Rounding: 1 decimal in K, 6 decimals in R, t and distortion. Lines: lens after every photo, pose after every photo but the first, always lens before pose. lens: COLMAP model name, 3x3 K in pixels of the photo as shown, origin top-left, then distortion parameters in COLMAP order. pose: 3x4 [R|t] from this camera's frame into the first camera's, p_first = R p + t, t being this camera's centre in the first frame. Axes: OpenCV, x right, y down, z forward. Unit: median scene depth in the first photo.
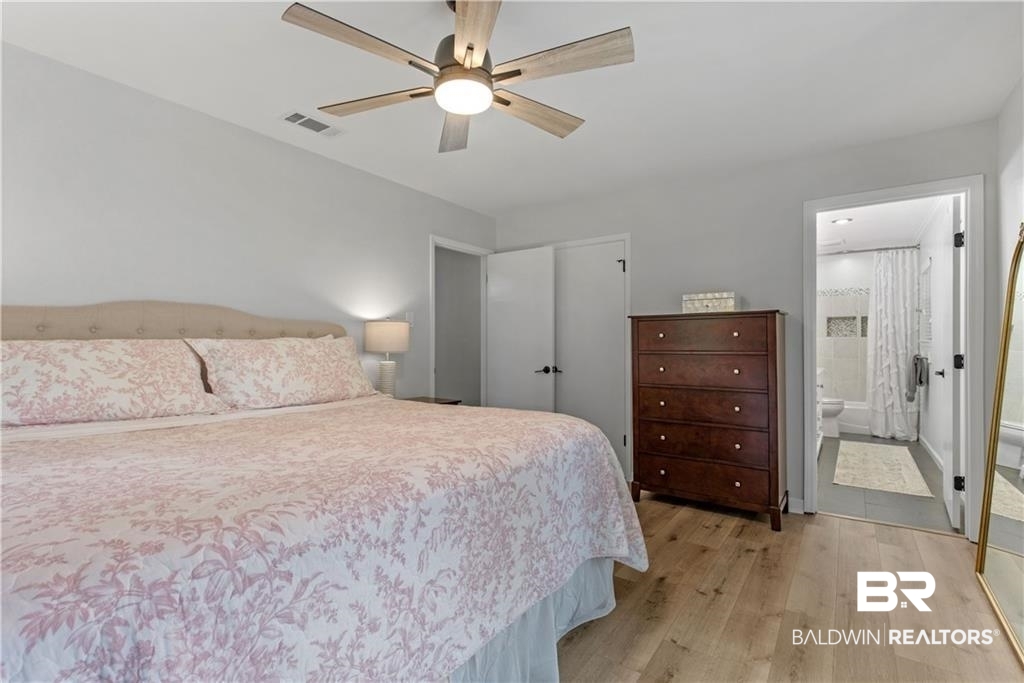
lens RADIAL K [[469.3, 0, 512.0], [0, 469.3, 341.5], [0, 0, 1]] dist [0.018398, 0.000264]
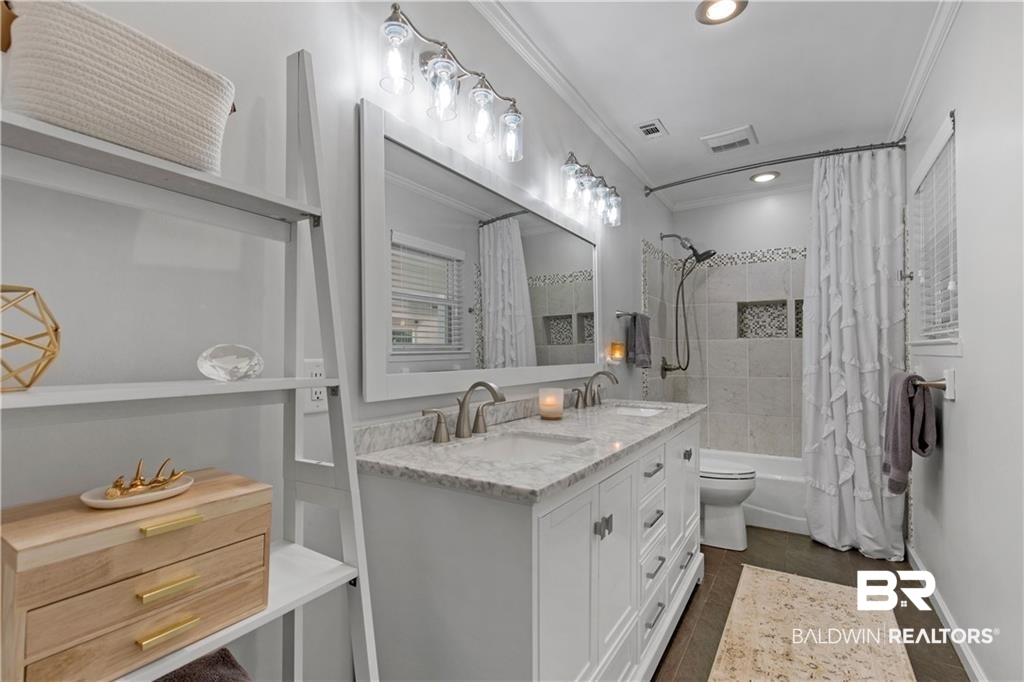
lens RADIAL K [[469.3, 0, 512.0], [0, 469.3, 341.0], [0, 0, 1]] dist [0.018398, 0.000264]
pose [[0.997488, 0.004255, 0.070715, 0.435041], [-0.003242, 0.999891, -0.014432, 0.004600], [-0.070768, 0.014166, 0.997392, 0.558860]]
